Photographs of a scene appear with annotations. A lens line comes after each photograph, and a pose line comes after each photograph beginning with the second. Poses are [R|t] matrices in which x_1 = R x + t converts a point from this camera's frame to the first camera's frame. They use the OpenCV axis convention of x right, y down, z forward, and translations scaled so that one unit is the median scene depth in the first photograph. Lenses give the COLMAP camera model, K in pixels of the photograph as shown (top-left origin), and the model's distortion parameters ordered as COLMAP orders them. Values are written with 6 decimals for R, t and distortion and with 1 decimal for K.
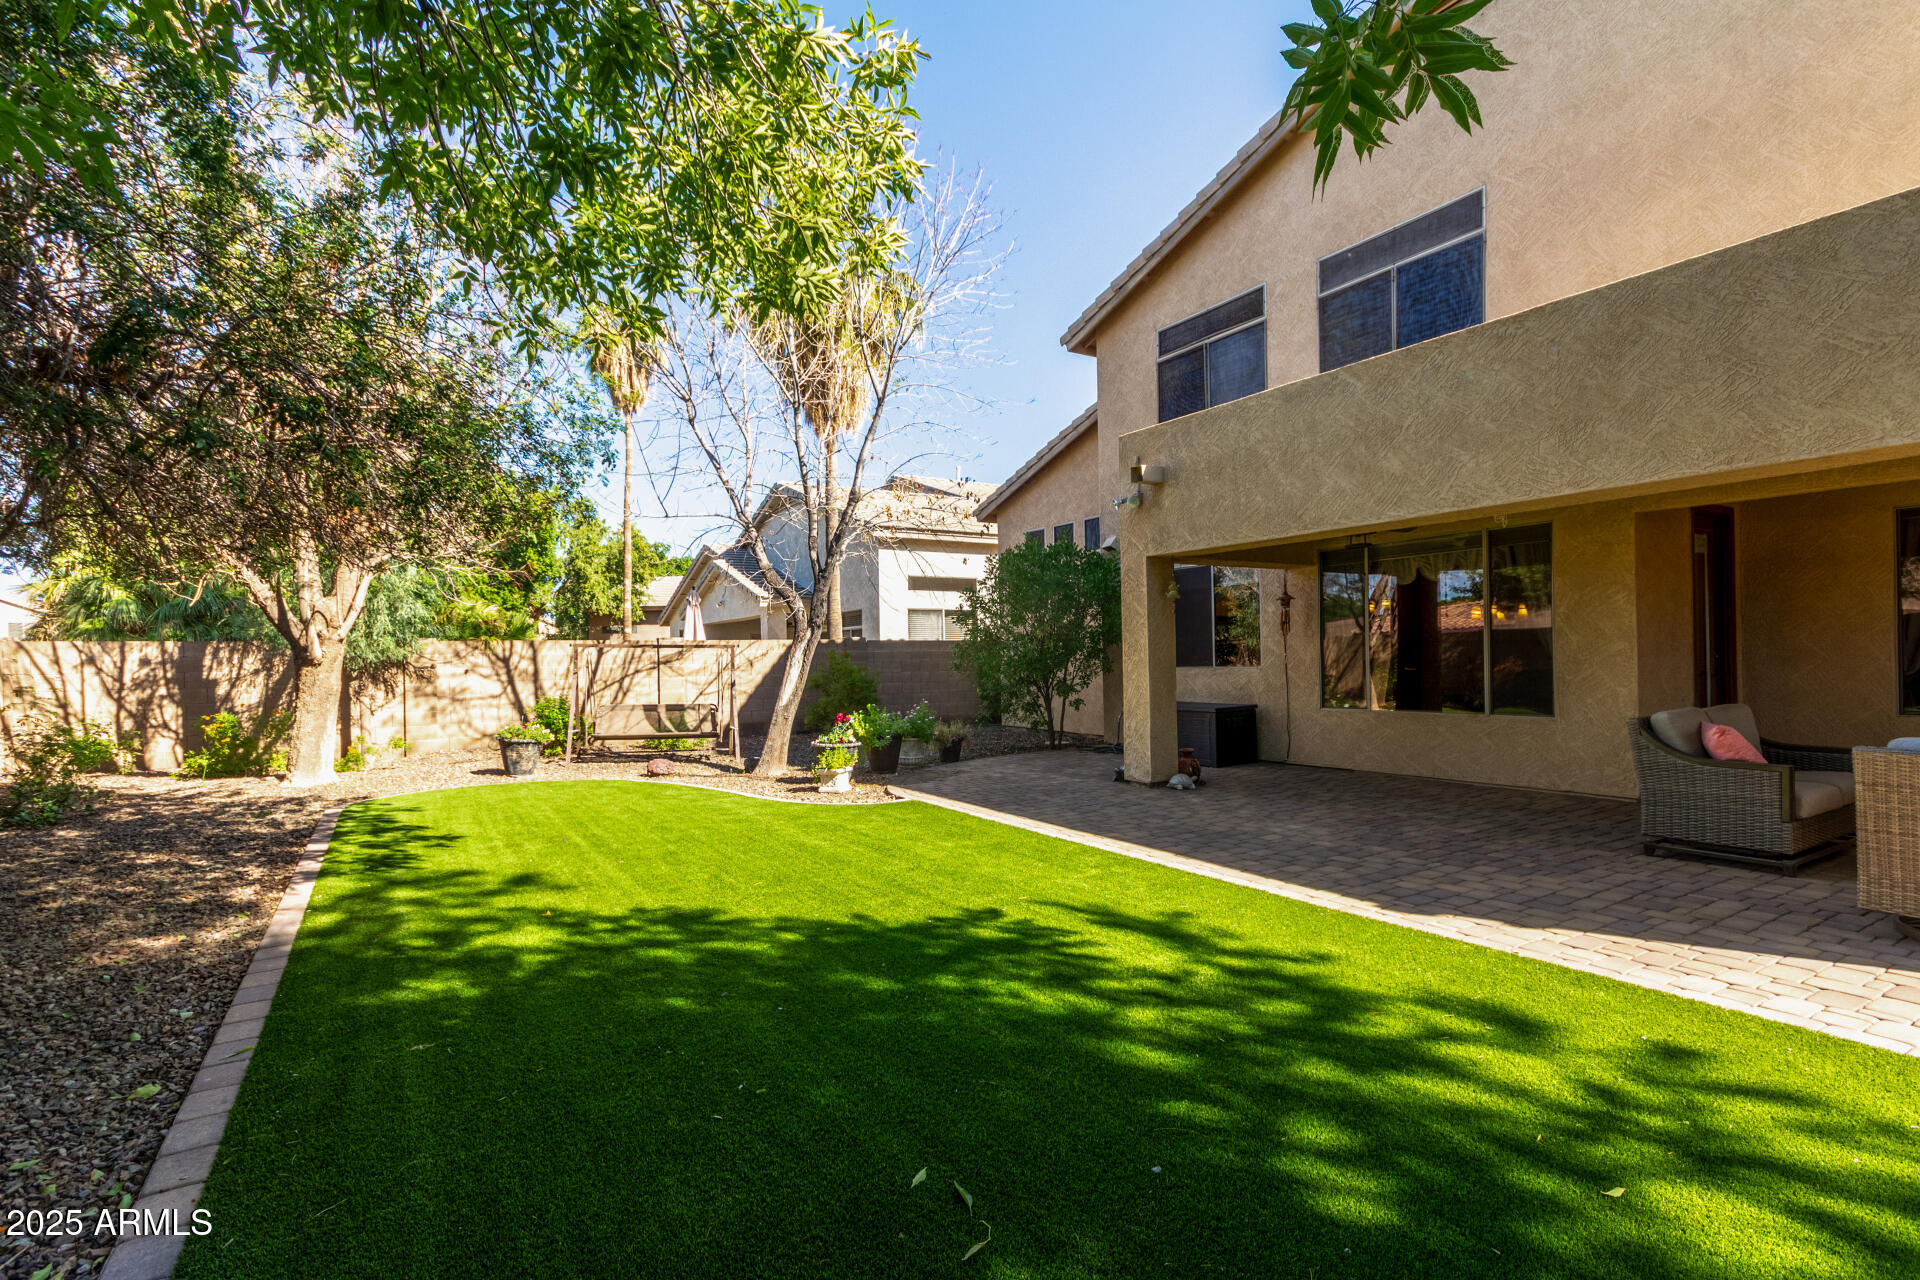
lens RADIAL K [[915.1, 0, 960.8], [0, 915.1, 654.5], [0, 0, 1]] dist [0.001885, 0.000274]
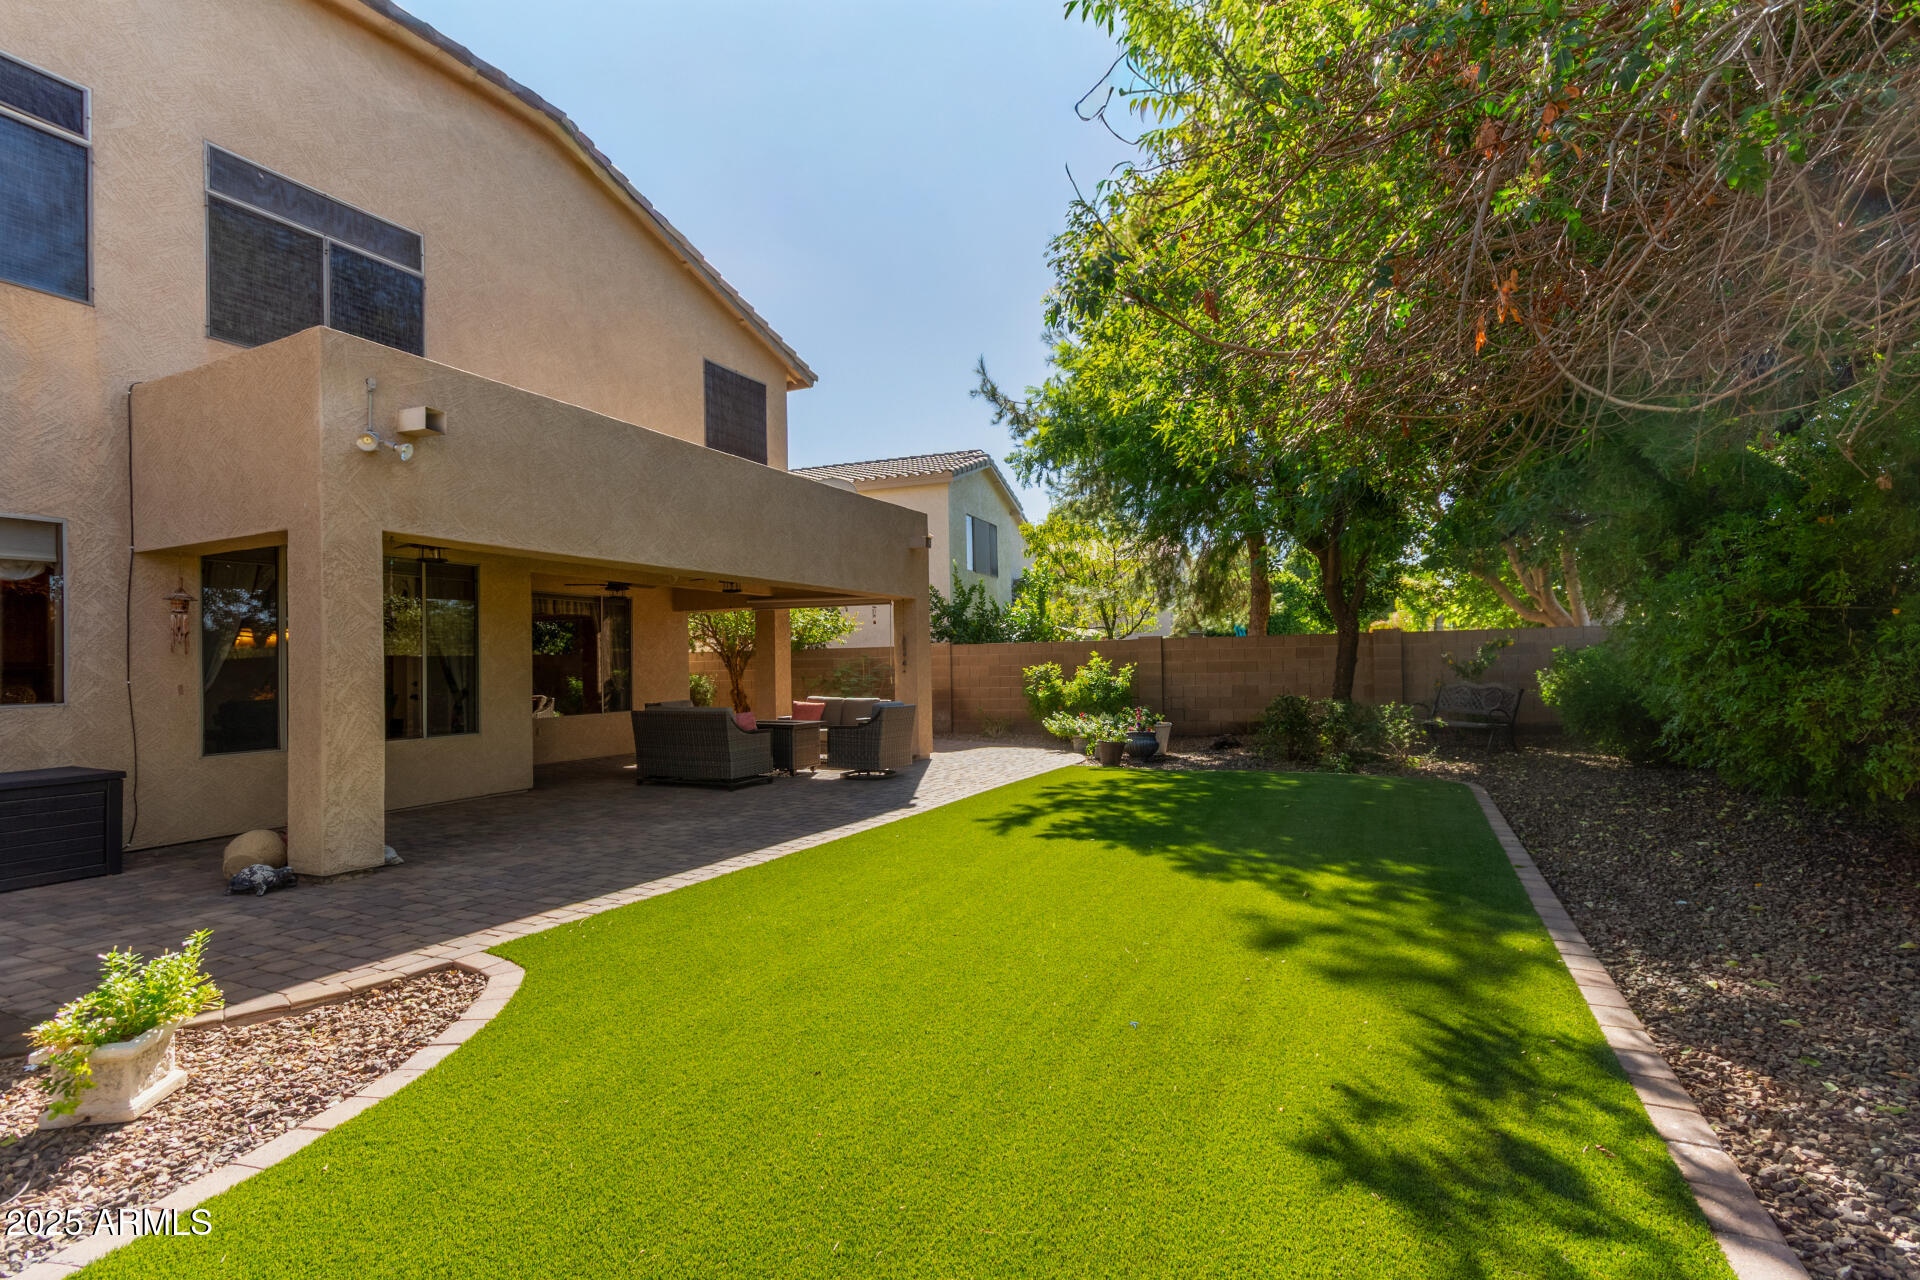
lens RADIAL K [[915.1, 0, 960.8], [0, 915.1, 654.5], [0, 0, 1]] dist [0.001885, 0.000274]
pose [[-0.545036, 0.032022, 0.837801, -0.954118], [0.024054, 0.999456, -0.022552, 0.013980], [-0.838067, 0.007861, -0.545510, 1.598734]]
